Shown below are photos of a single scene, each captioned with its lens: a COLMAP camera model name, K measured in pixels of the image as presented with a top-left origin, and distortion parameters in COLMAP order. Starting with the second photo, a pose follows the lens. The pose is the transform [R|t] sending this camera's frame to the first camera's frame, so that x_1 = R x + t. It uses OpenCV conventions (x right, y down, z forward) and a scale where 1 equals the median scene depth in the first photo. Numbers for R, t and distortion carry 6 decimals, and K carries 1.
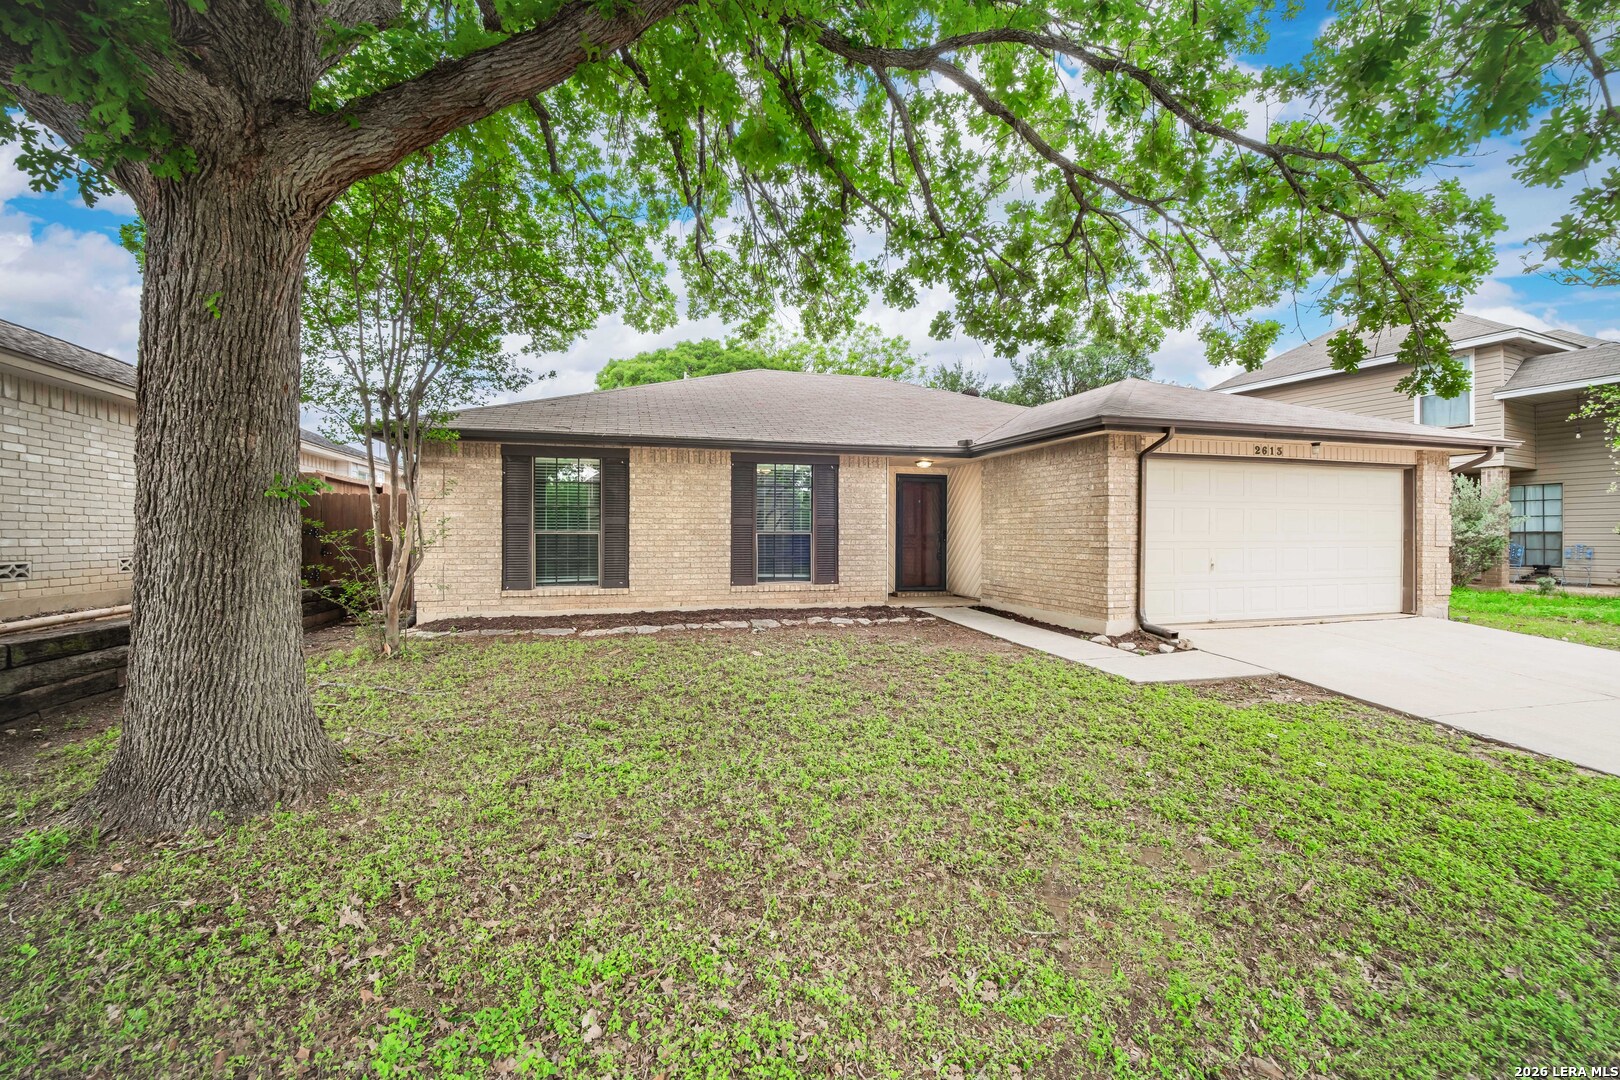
lens RADIAL K [[652.5, 0, 796.3], [0, 652.5, 534.6], [0, 0, 1]] dist [-0.022655, 0.004931]
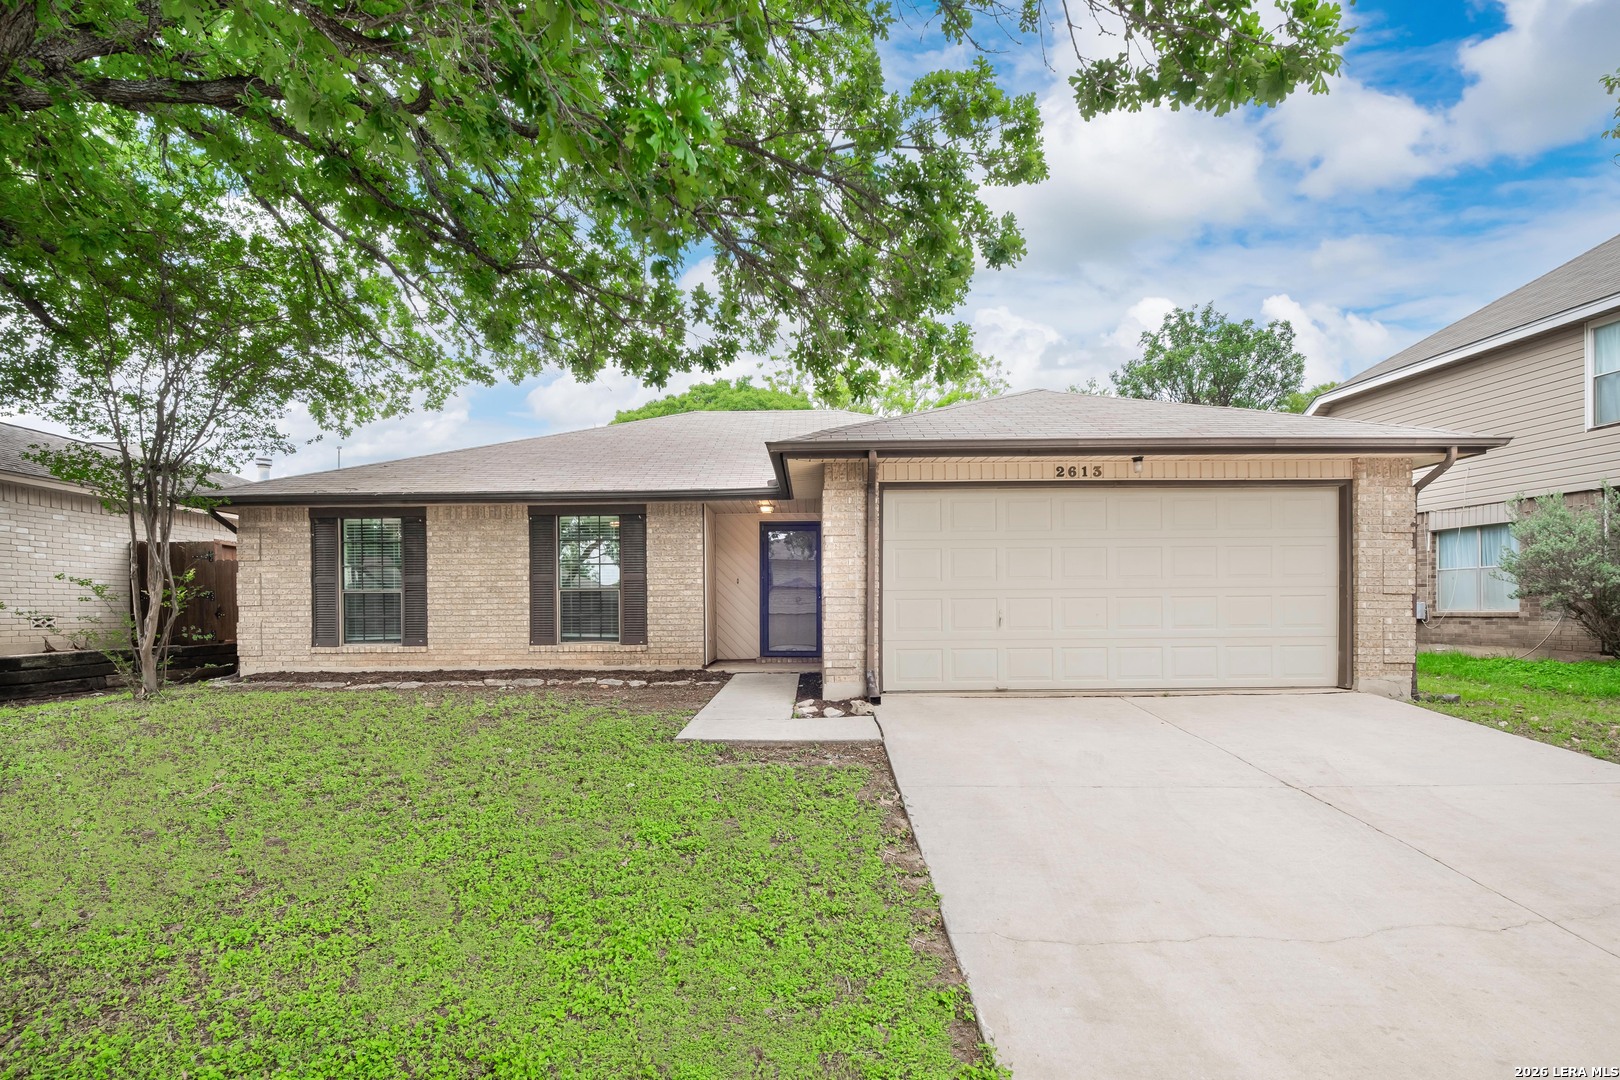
lens RADIAL K [[797.7, 0, 789.4], [0, 797.7, 618.5], [0, 0, 1]] dist [-0.017205, 0.000286]
pose [[0.960506, -0.005129, -0.278214, 0.615057], [0.008553, 0.999902, 0.011095, 0.030701], [0.278129, -0.013036, 0.960455, -0.016044]]
